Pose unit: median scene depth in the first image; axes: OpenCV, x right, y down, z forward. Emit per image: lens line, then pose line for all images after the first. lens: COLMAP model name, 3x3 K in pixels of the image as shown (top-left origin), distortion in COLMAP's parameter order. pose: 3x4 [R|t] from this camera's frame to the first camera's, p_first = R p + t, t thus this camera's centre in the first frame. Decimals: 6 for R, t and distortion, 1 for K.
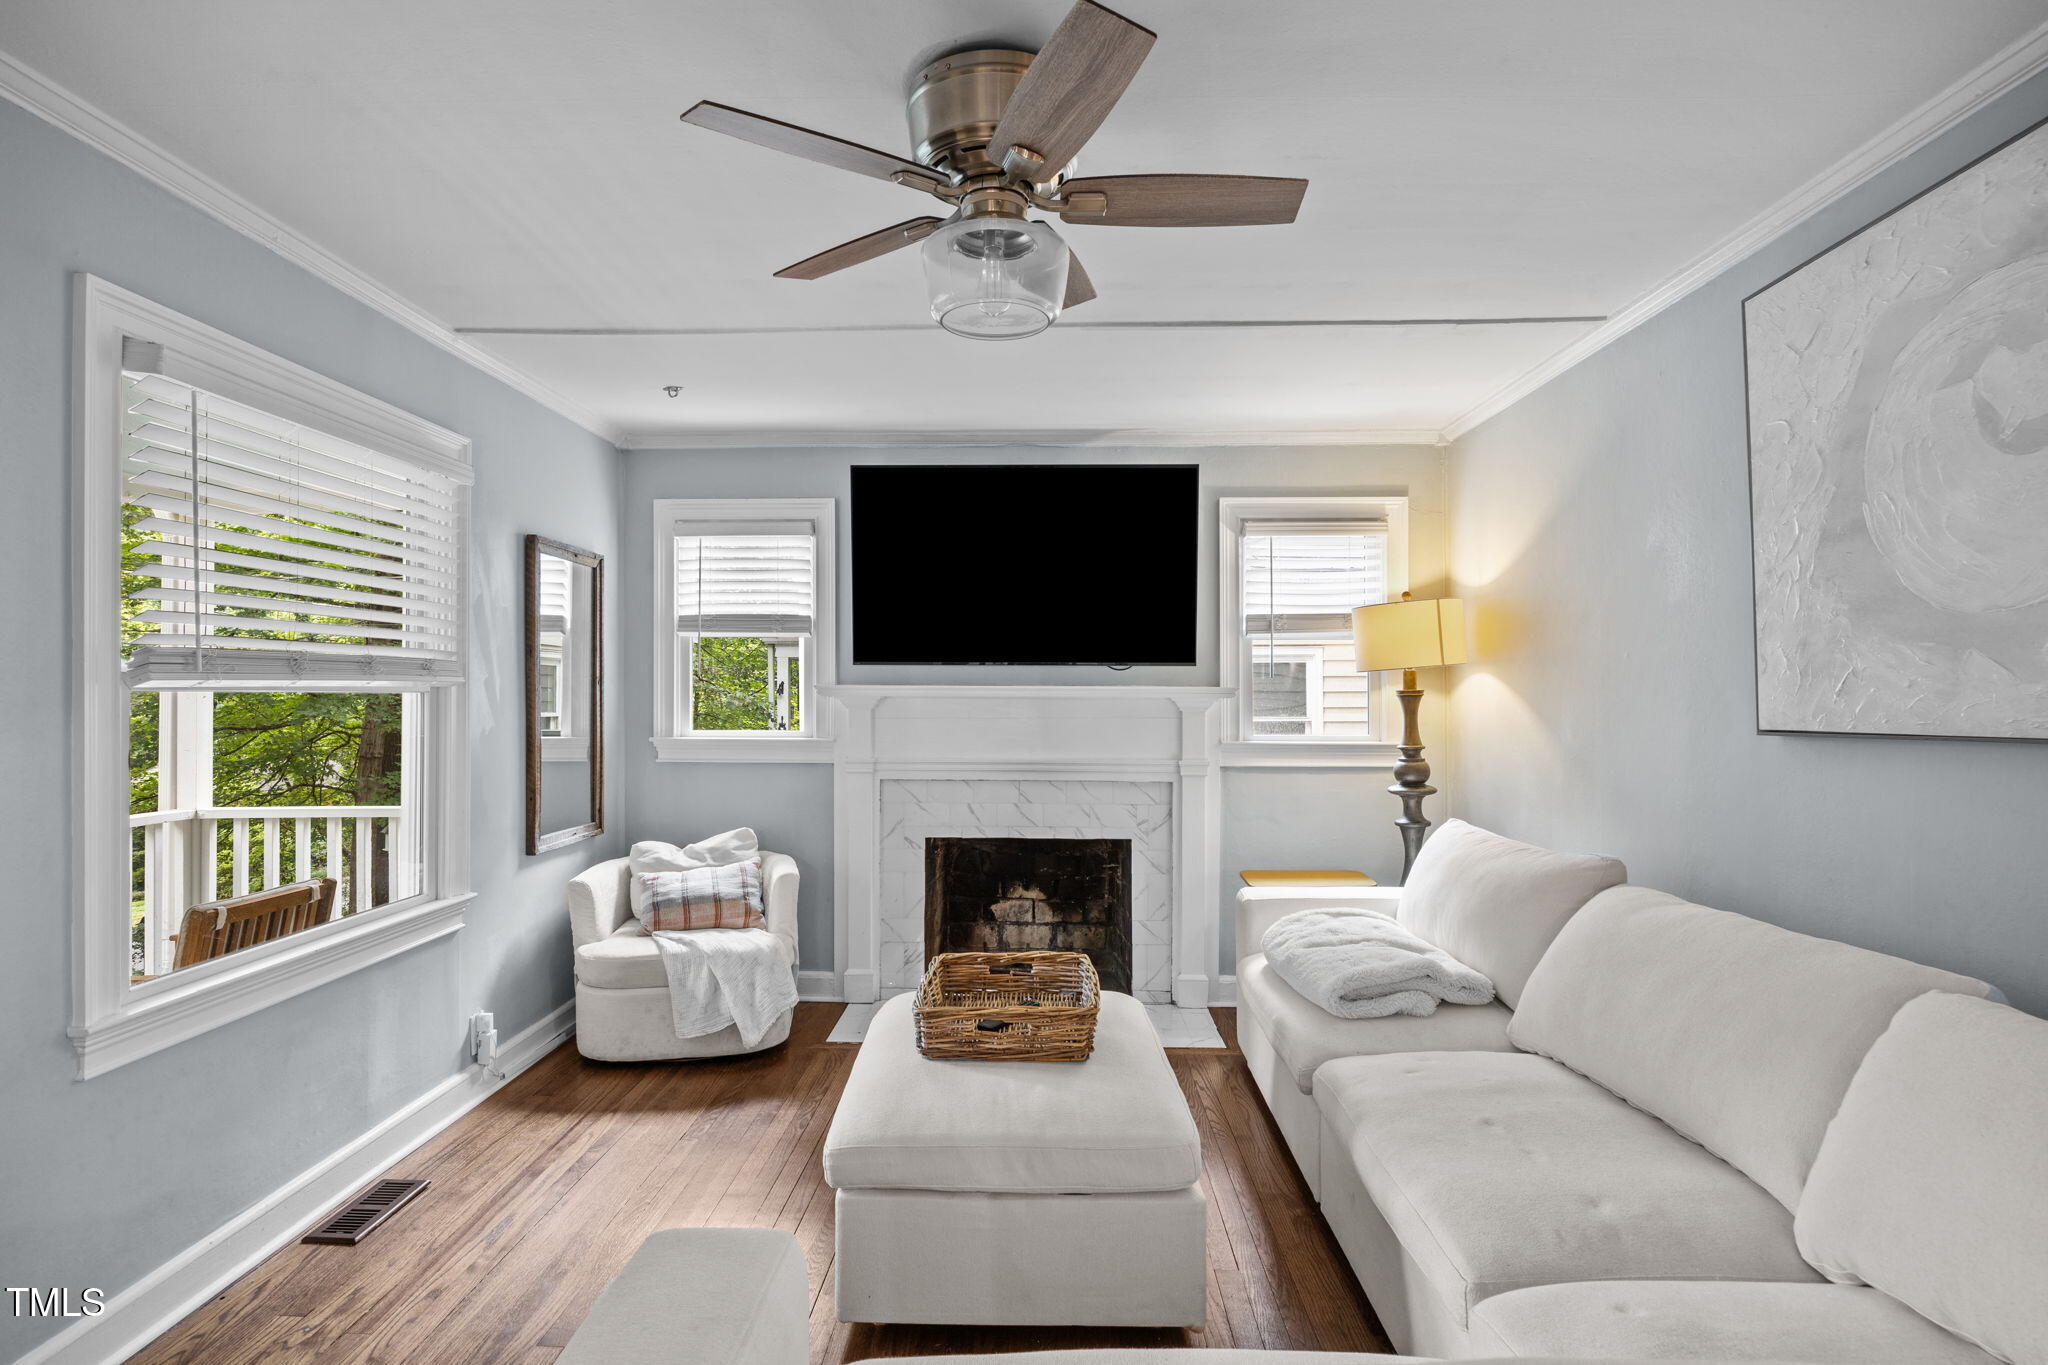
lens RADIAL K [[1014.8, 0, 1026.7], [0, 1014.8, 690.4], [0, 0, 1]] dist [-0.009674, -0.000299]
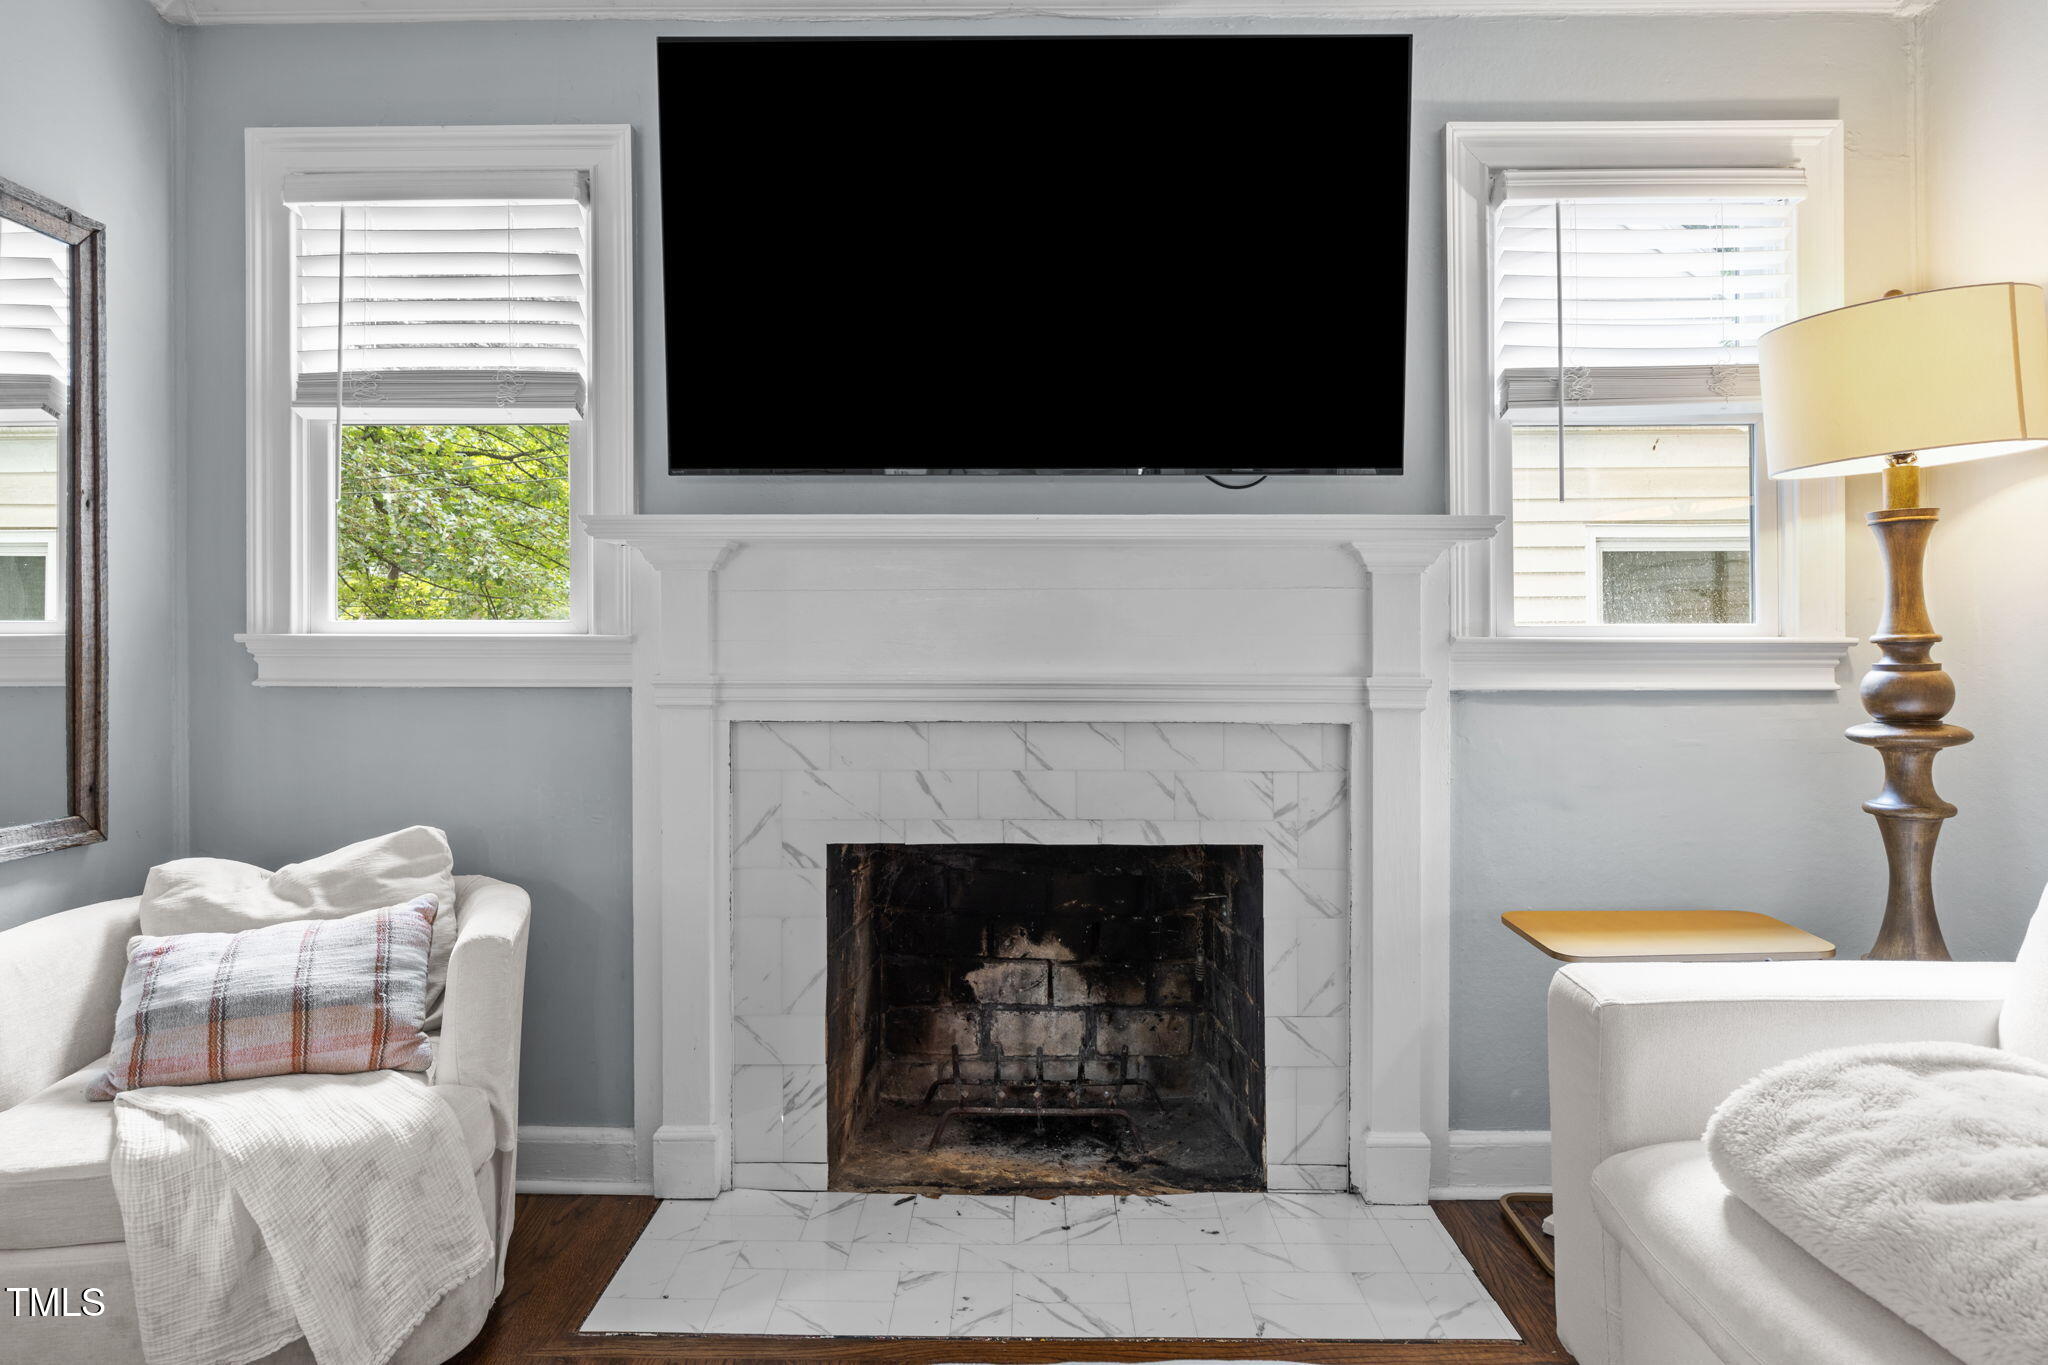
lens RADIAL K [[1200.2, 0, 1007.5], [0, 1200.2, 651.7], [0, 0, 1]] dist [-0.007536, 0.001297]
pose [[0.999988, -0.004729, 0.001251, -0.016573], [0.004725, 0.999986, 0.002495, 0.056121], [-0.001263, -0.002489, 0.999996, 0.453608]]
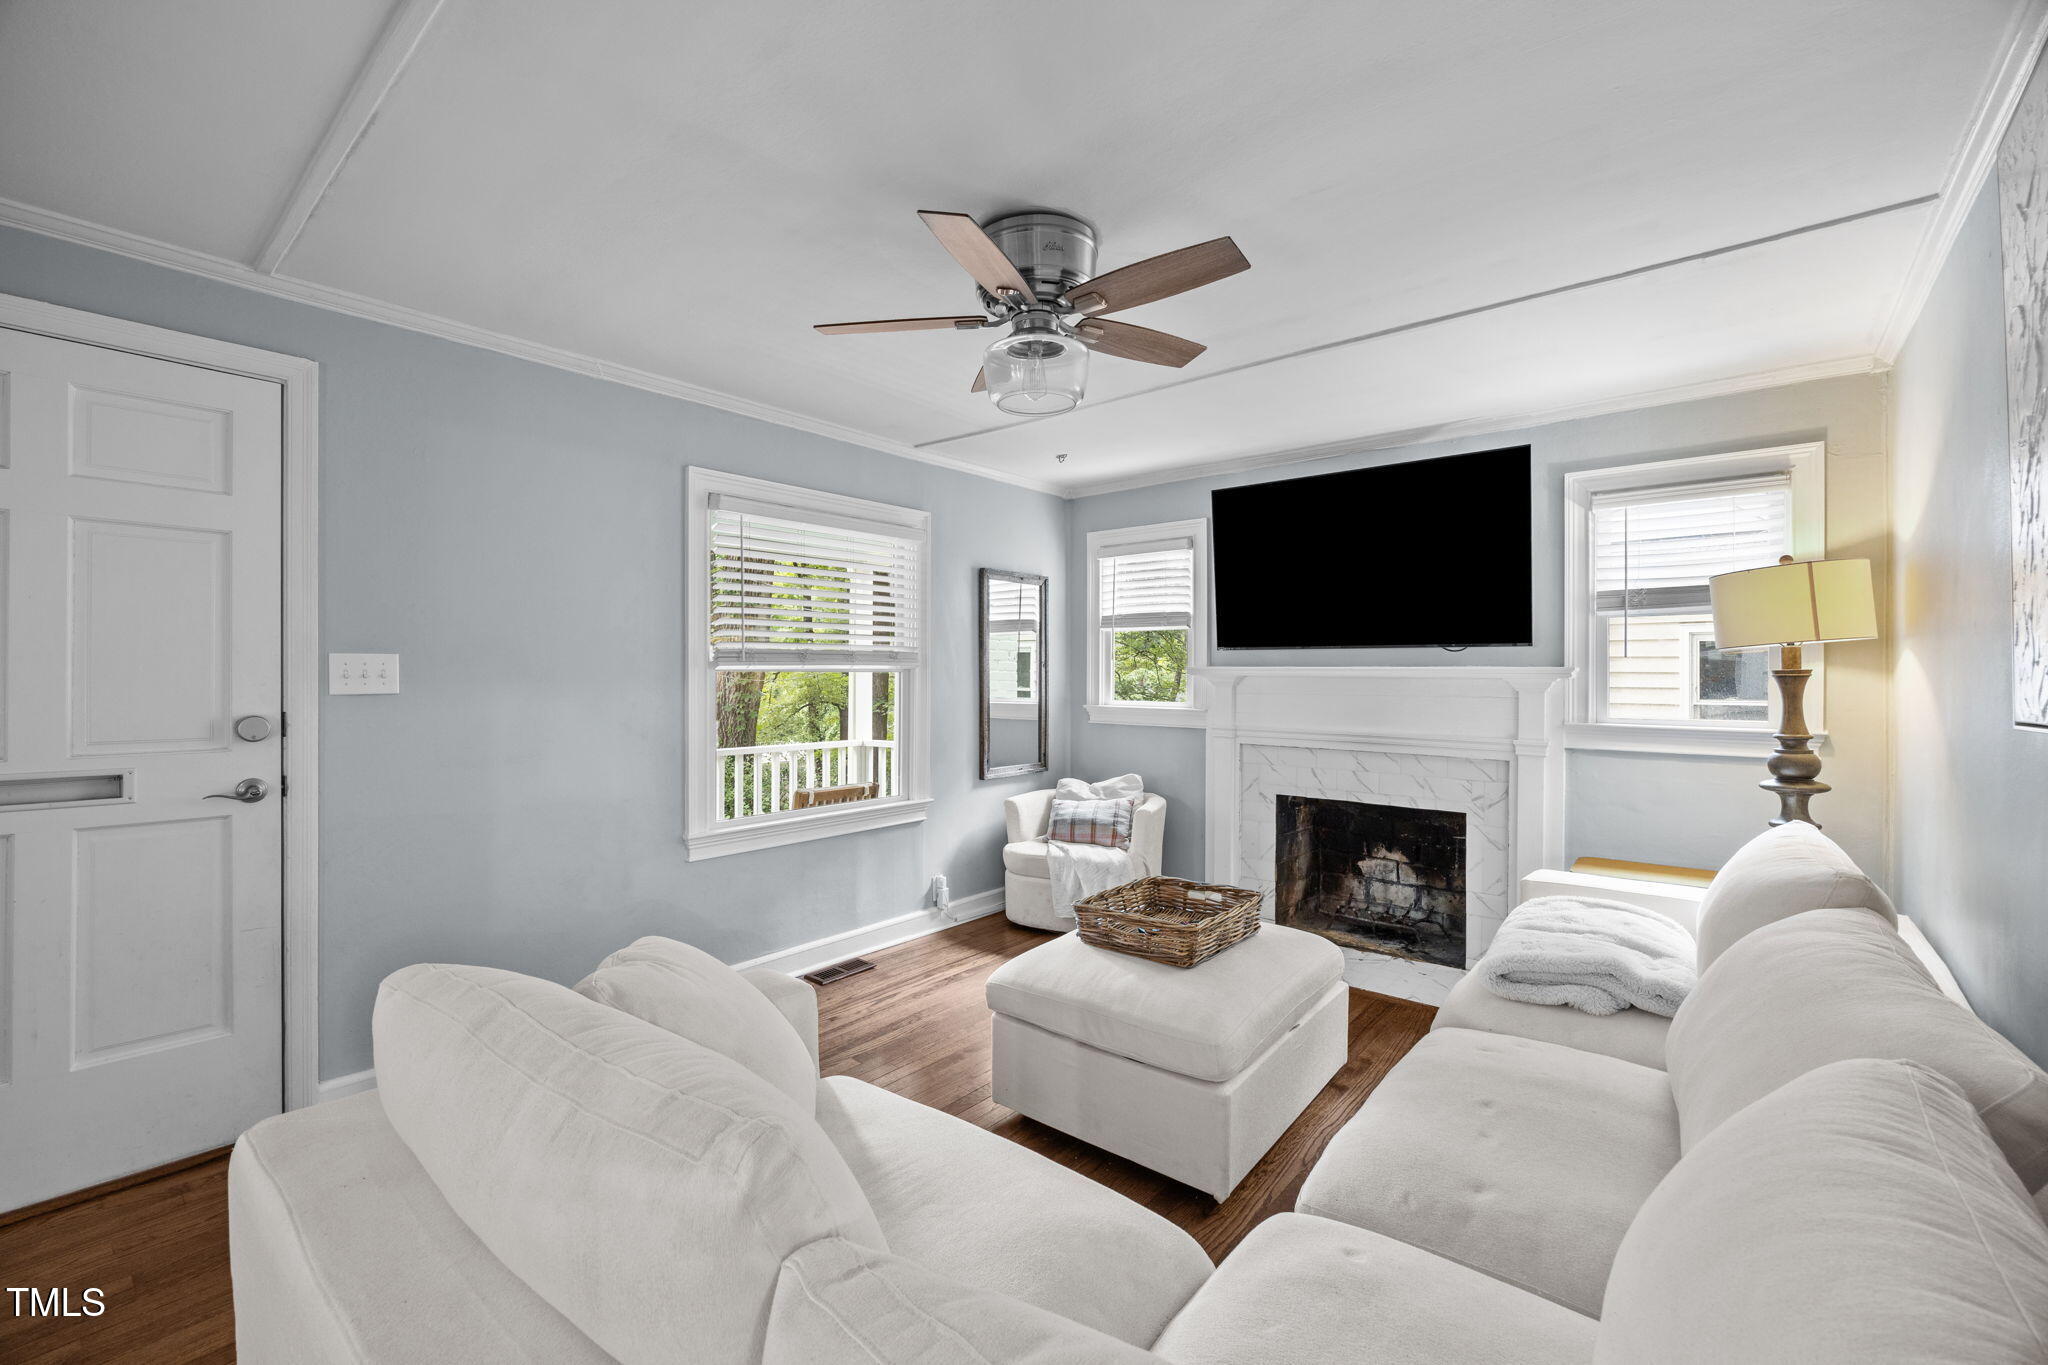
lens RADIAL K [[861.4, 0, 1029.1], [0, 861.4, 676.3], [0, 0, 1]] dist [-0.011058, 0.001158]
pose [[0.781625, 0.003167, -0.623740, 0.311336], [0.000512, 0.999984, 0.005718, 0.000642], [0.623748, -0.004789, 0.781611, 0.030719]]
